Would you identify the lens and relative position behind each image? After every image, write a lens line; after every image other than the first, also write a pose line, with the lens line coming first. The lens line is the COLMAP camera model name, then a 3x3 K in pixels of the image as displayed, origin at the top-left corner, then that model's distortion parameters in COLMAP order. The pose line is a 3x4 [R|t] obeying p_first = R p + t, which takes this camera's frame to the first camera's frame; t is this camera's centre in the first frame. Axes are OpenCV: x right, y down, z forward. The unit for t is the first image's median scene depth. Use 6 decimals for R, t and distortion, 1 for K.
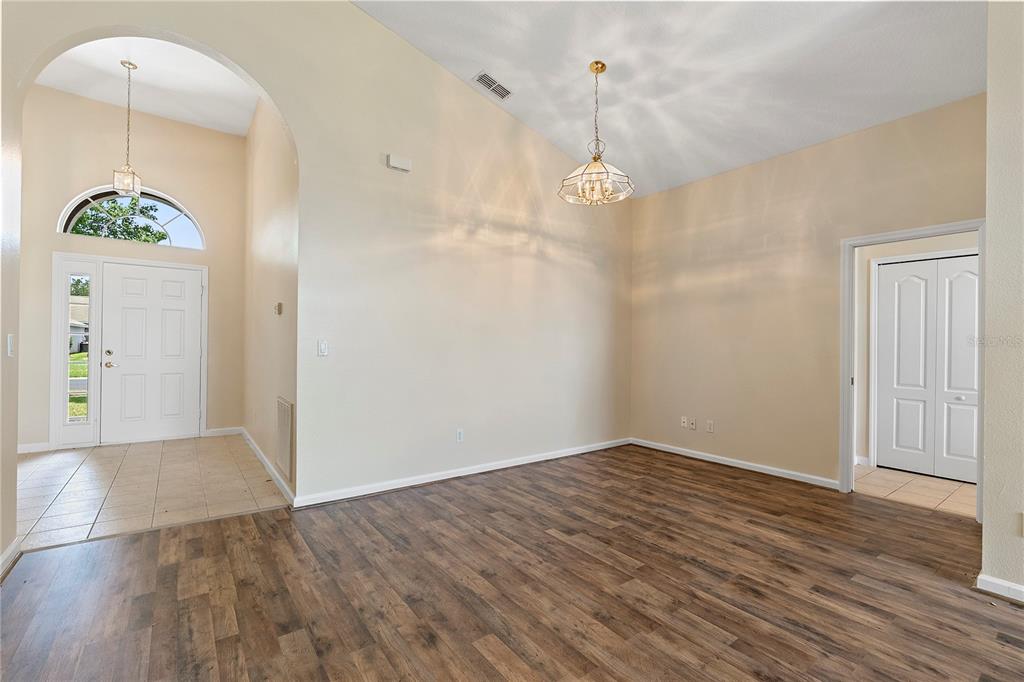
lens RADIAL K [[453.3, 0, 512.4], [0, 453.3, 338.9], [0, 0, 1]] dist [-0.002793, -0.000260]
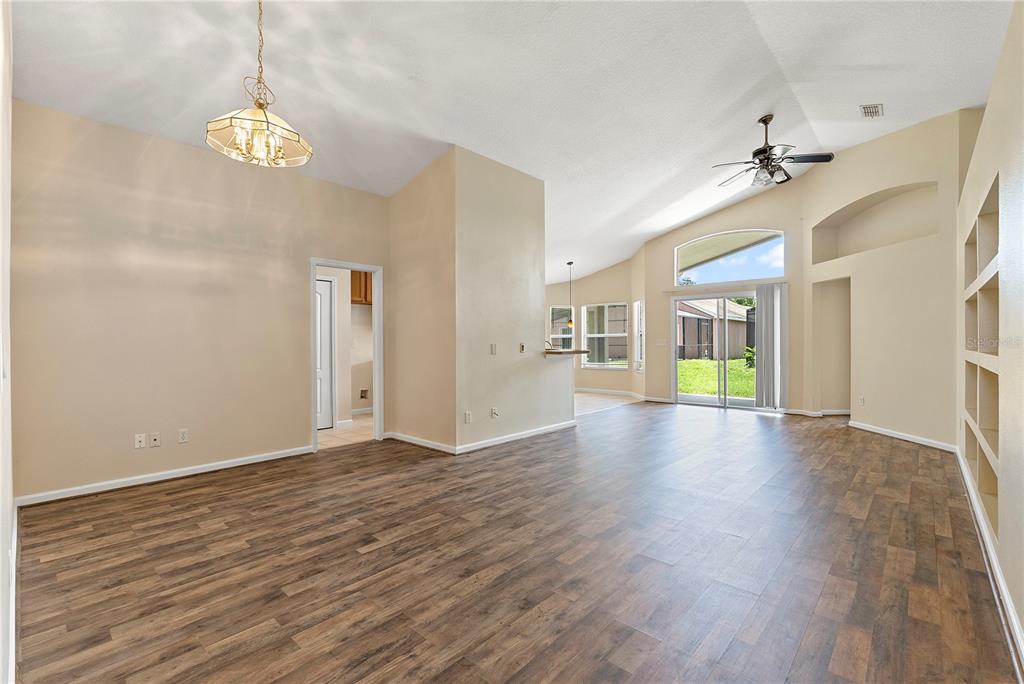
lens RADIAL K [[453.3, 0, 512.4], [0, 453.3, 339.9], [0, 0, 1]] dist [-0.002793, -0.000260]
pose [[-0.195531, -0.005470, 0.980682, -0.779625], [-0.007137, 0.999966, 0.004155, 0.004241], [-0.980672, -0.006187, -0.195563, 0.822124]]
